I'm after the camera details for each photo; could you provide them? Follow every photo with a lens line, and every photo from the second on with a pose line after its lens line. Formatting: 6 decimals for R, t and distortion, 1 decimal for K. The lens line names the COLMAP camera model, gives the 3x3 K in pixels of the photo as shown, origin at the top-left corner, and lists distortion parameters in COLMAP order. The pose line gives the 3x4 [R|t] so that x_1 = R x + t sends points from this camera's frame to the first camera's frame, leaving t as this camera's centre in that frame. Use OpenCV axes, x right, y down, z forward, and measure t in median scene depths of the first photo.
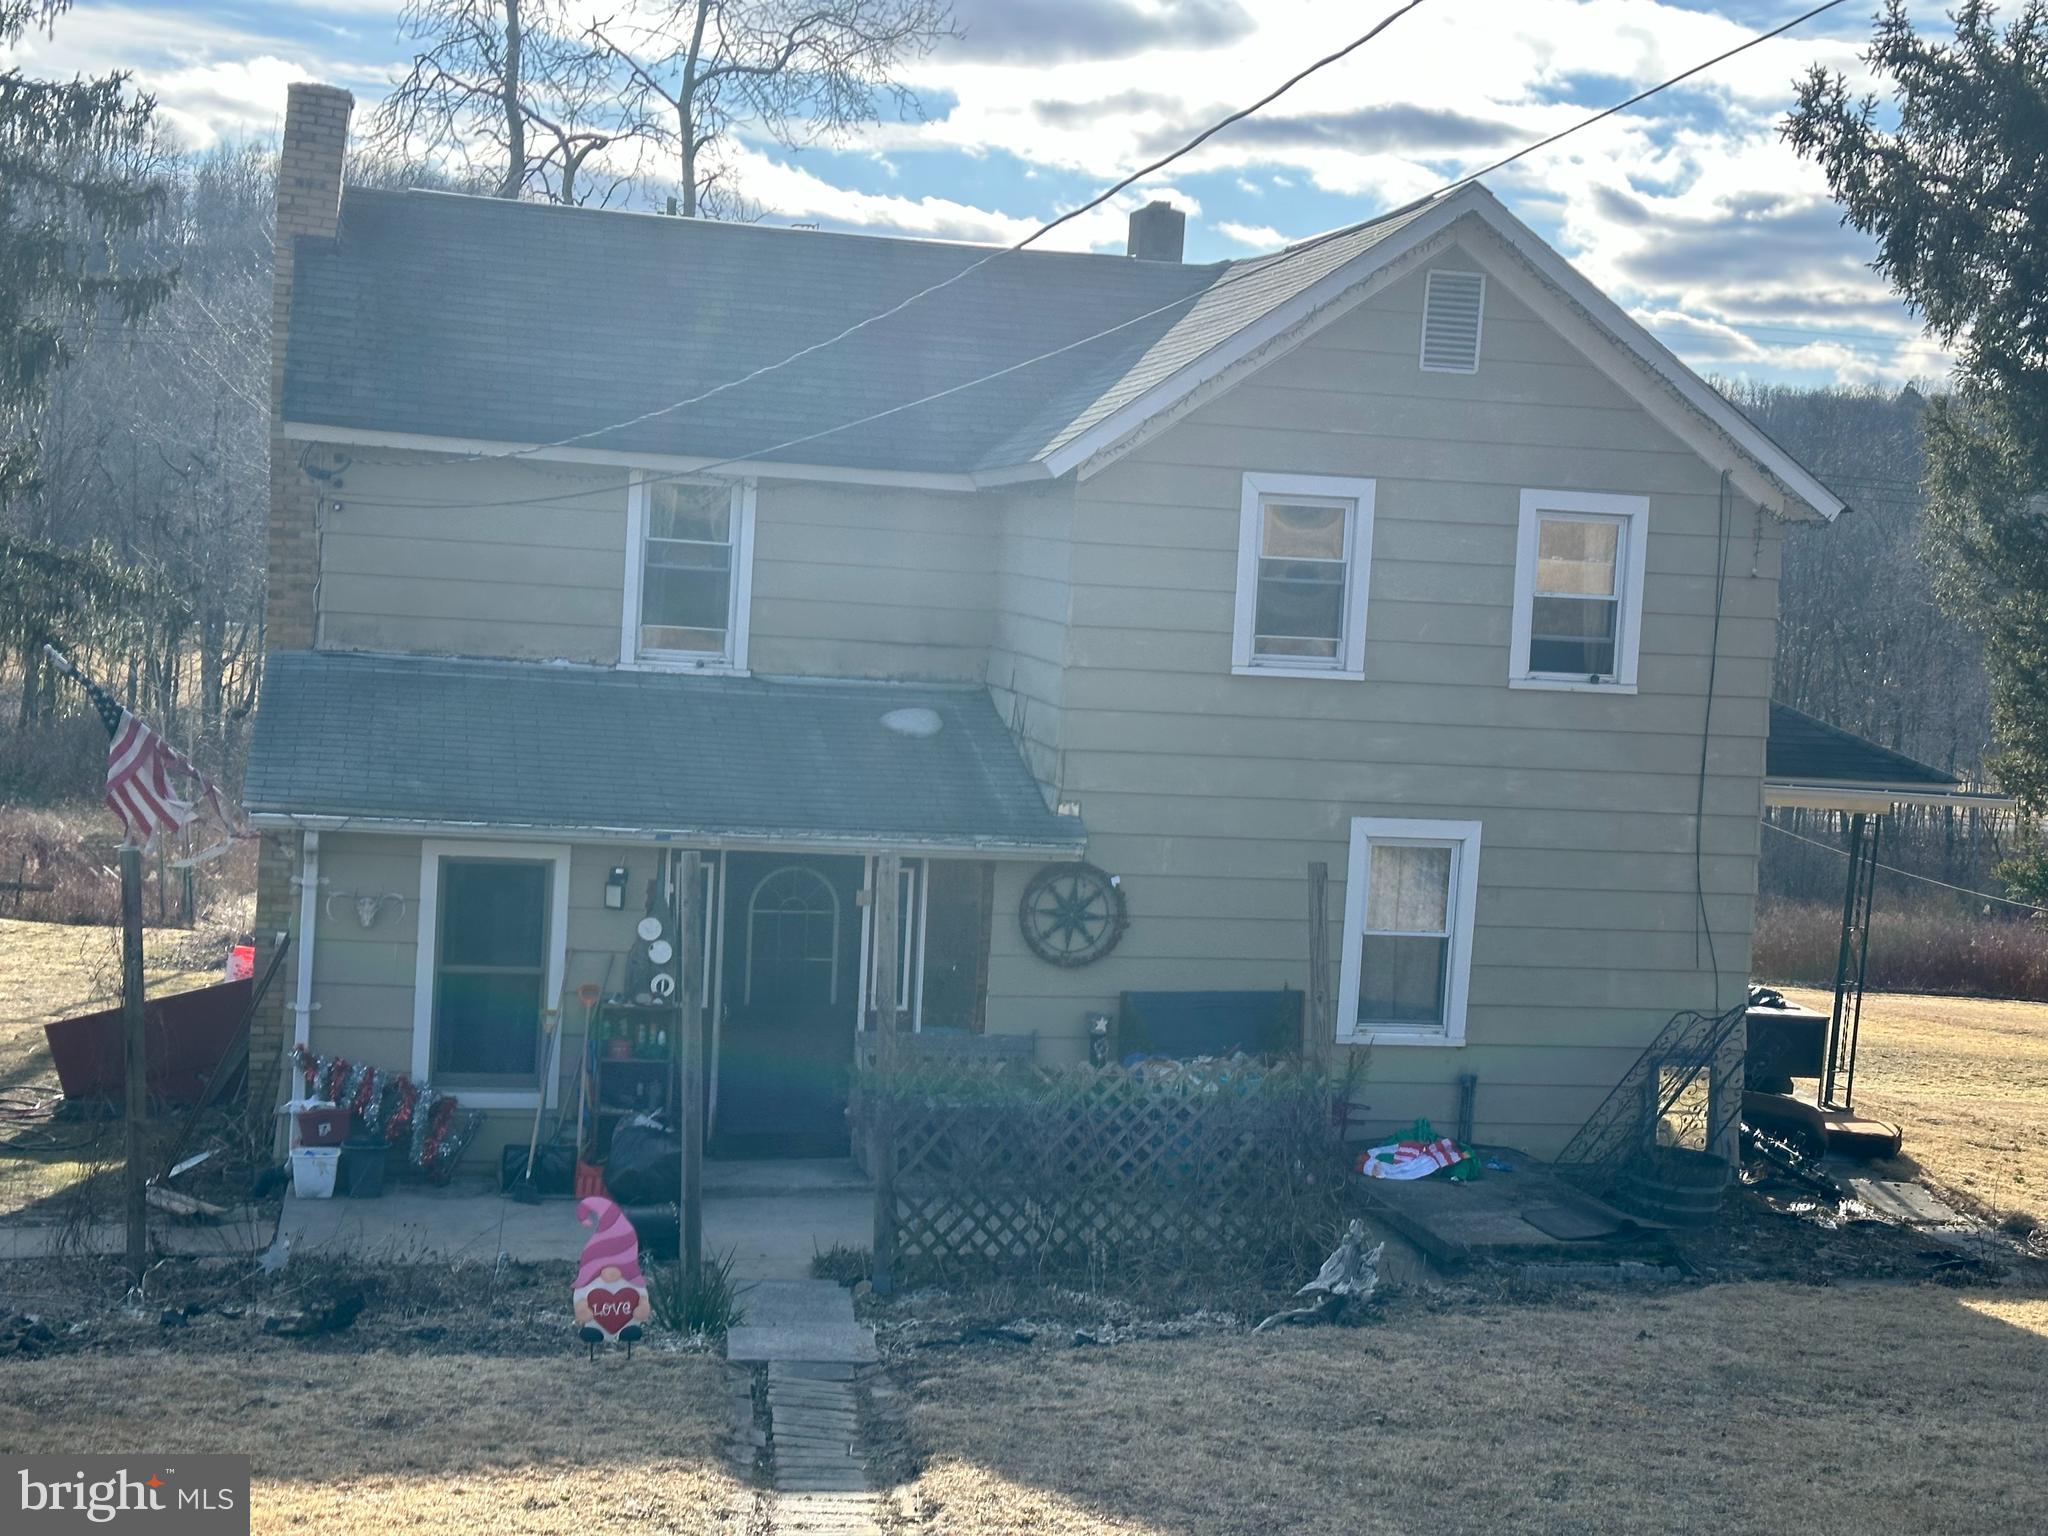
lens RADIAL K [[2914.7, 0, 1024.0], [0, 2914.7, 768.0], [0, 0, 1]] dist [0.081544, -0.027403]
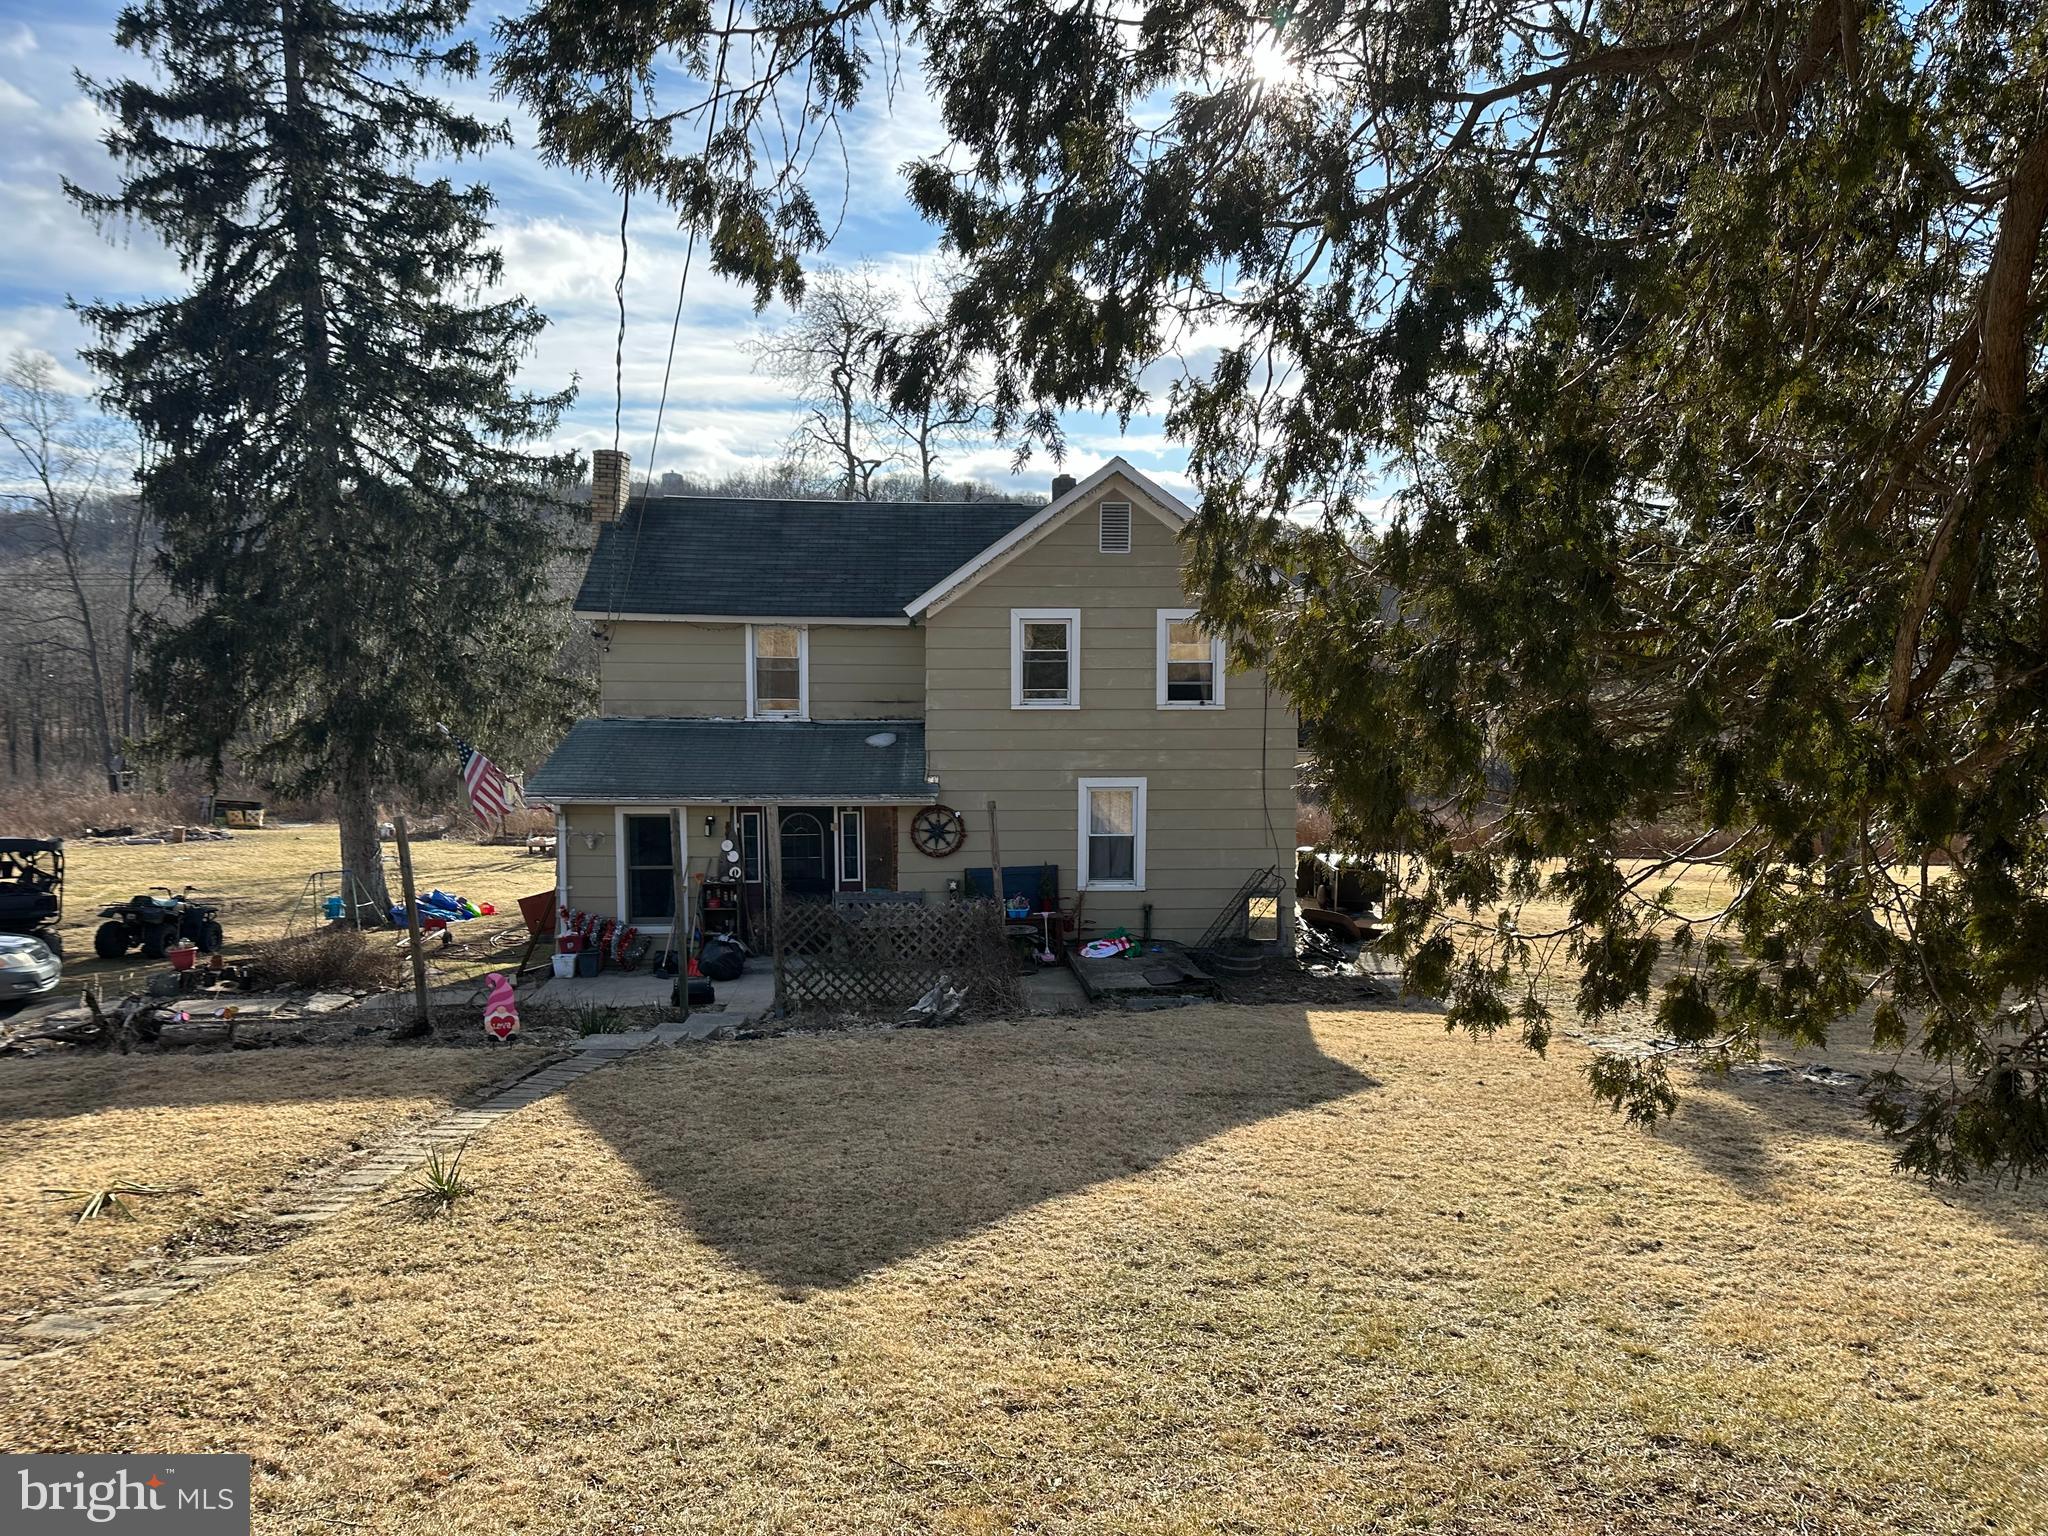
lens RADIAL K [[1449.8, 0, 1008.2], [0, 1449.8, 774.6], [0, 0, 1]] dist [0.064354, -0.058394]
pose [[0.987577, -0.041012, -0.151690, 0.219828], [0.042167, 0.999101, 0.004406, 0.008300], [0.151373, -0.010748, 0.988418, 0.009003]]
